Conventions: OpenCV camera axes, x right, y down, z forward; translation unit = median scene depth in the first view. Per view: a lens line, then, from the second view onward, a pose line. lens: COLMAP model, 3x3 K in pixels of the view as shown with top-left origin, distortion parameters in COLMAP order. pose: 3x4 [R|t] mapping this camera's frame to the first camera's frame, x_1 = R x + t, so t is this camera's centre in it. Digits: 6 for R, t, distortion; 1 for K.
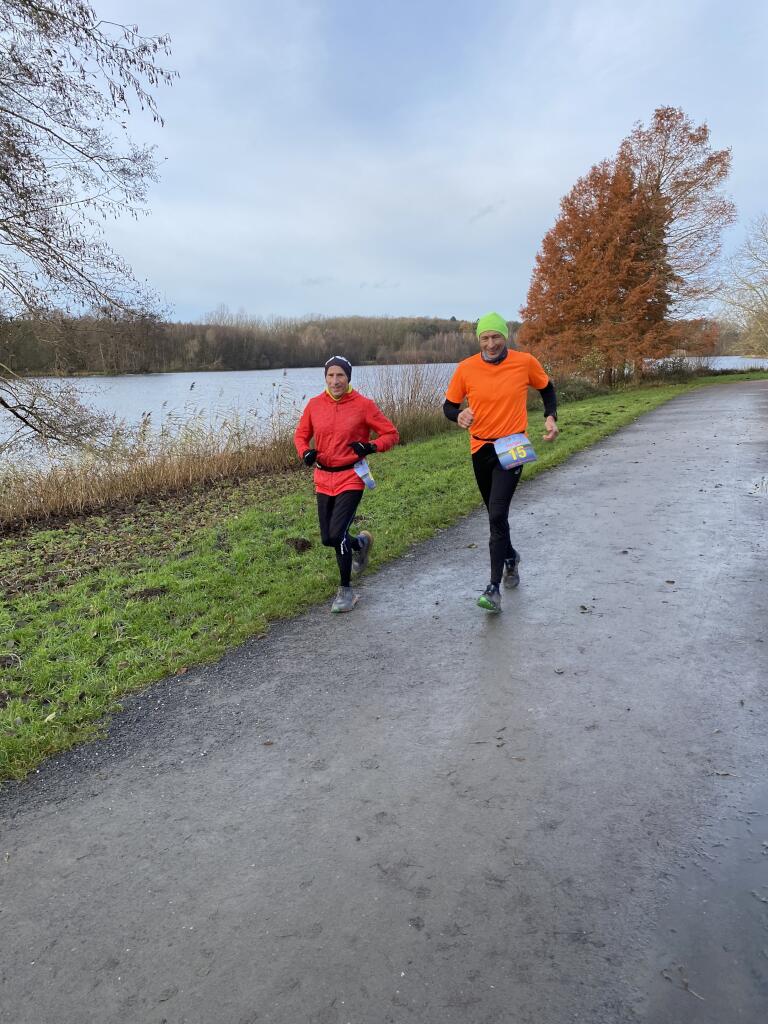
lens RADIAL K [[778.1, 0, 378.9], [0, 778.1, 499.2], [0, 0, 1]] dist [0.010444, 0.000484]
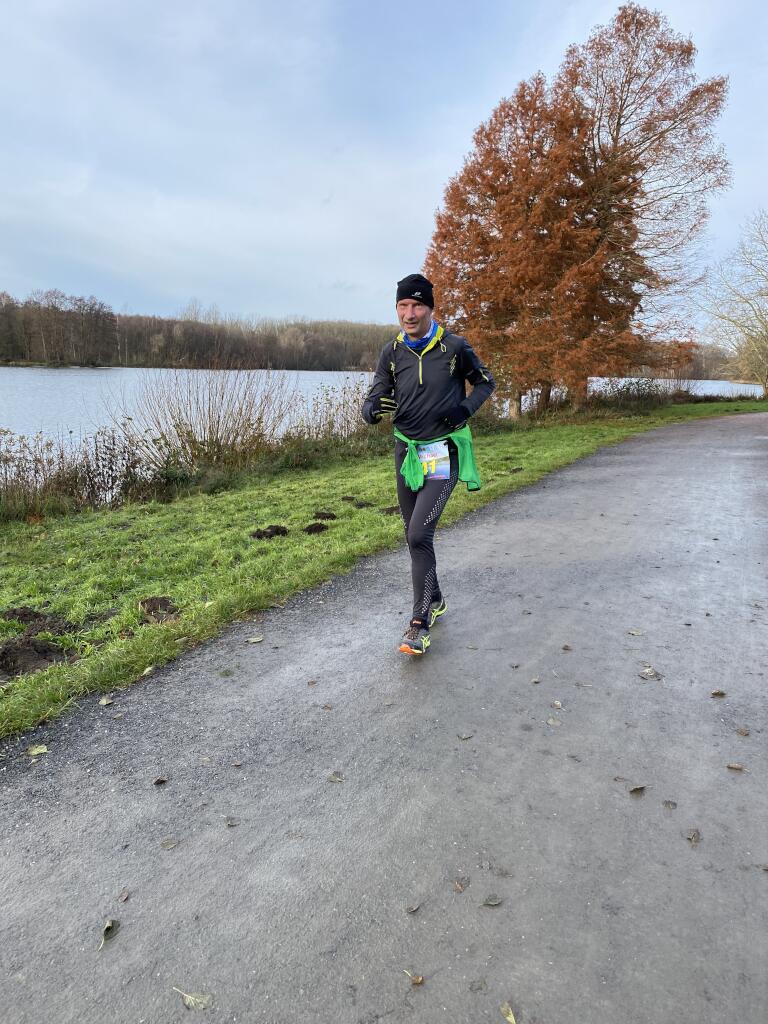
lens RADIAL K [[777.8, 0, 384.7], [0, 777.8, 499.3], [0, 0, 1]] dist [0.018755, -0.012686]
pose [[0.998584, 0.047248, 0.024437, 0.046982], [-0.047038, 0.998851, -0.009118, -0.018013], [-0.024840, 0.007956, 0.999660, 0.100625]]
